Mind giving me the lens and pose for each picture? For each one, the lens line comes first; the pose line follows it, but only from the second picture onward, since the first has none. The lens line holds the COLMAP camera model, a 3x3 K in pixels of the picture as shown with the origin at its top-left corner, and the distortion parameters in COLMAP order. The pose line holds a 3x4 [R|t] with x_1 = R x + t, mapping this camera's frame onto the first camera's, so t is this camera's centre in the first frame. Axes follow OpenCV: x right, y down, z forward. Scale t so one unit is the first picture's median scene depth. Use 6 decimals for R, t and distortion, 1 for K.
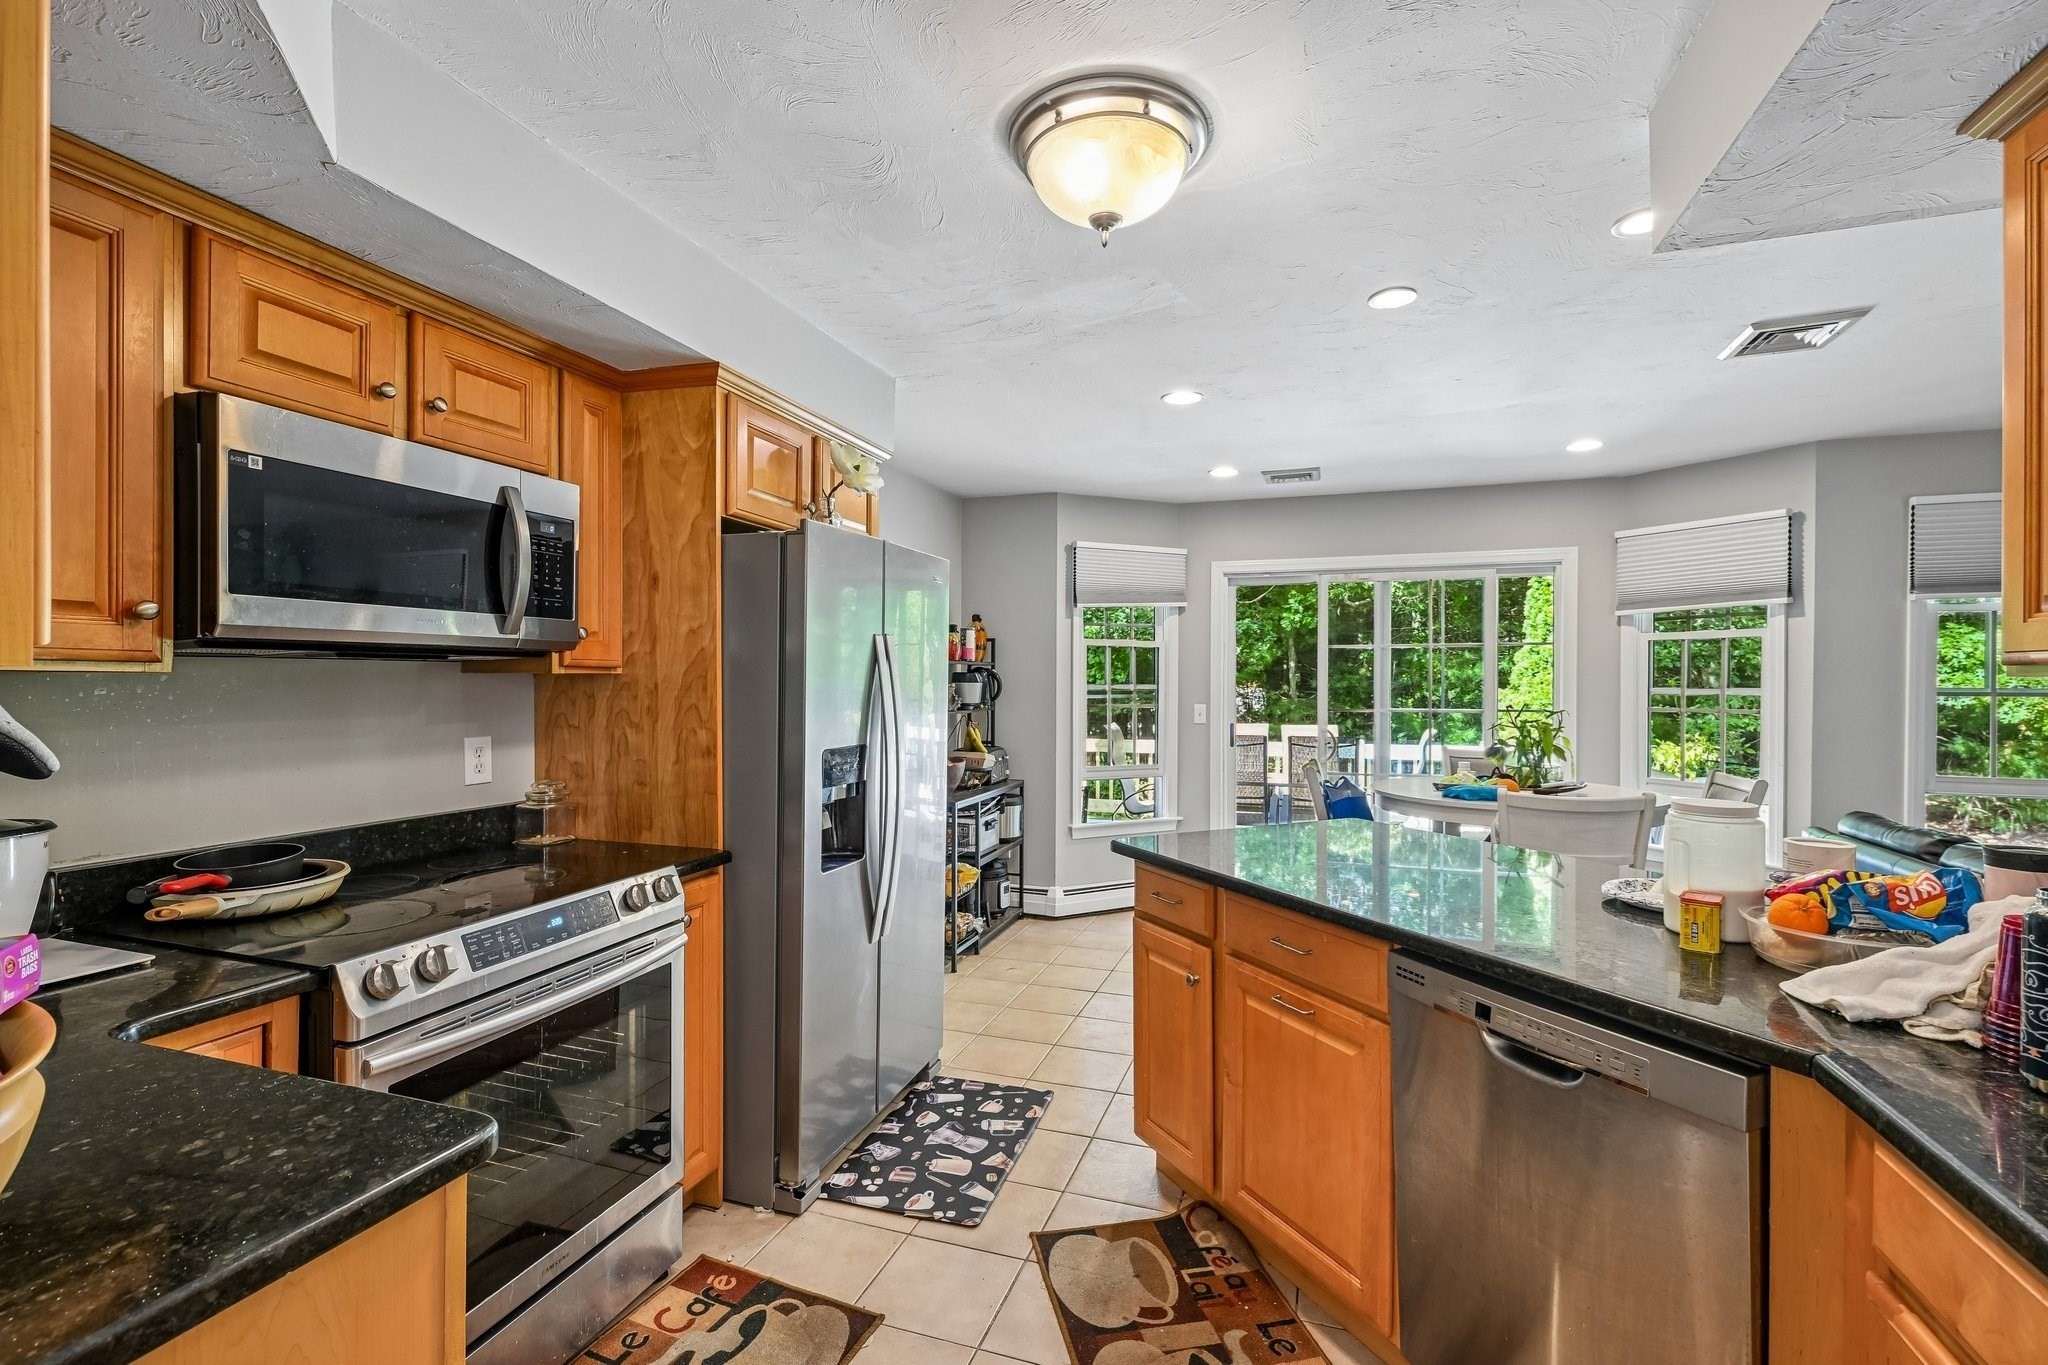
lens RADIAL K [[920.8, 0, 1024.0], [0, 920.8, 682.5], [0, 0, 1]] dist [0.000506, -0.000050]
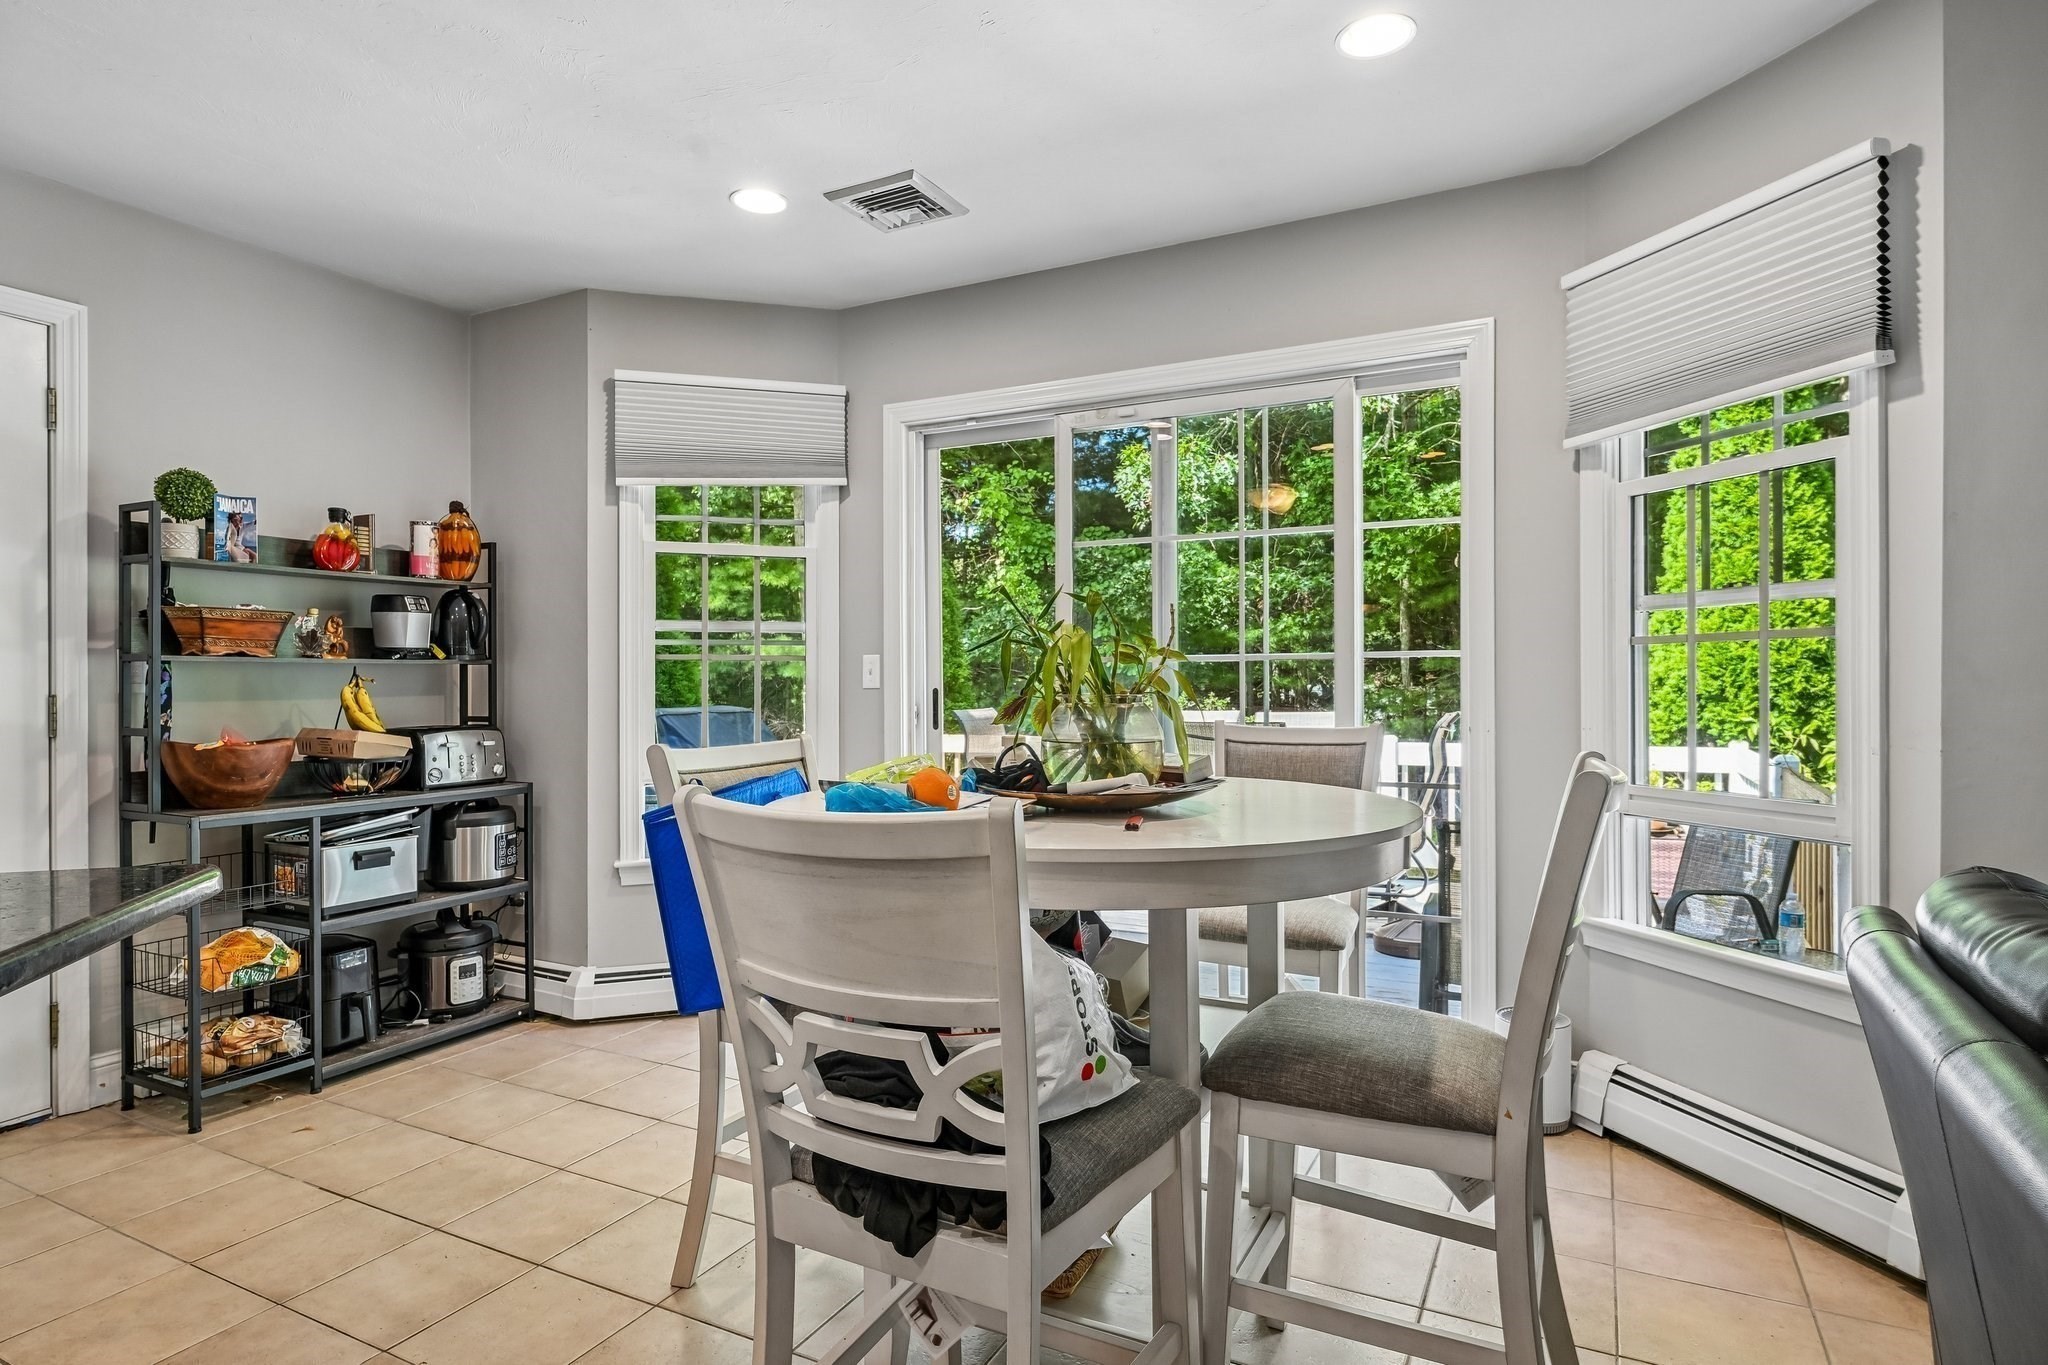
lens RADIAL K [[1102.7, 0, 1024.0], [0, 1102.7, 682.5], [0, 0, 1]] dist [-0.003308, -0.001058]
pose [[0.989064, -0.008142, -0.147260, 0.908426], [0.007489, 0.999960, -0.004986, 0.105881], [0.147295, 0.003828, 0.989085, 0.783538]]
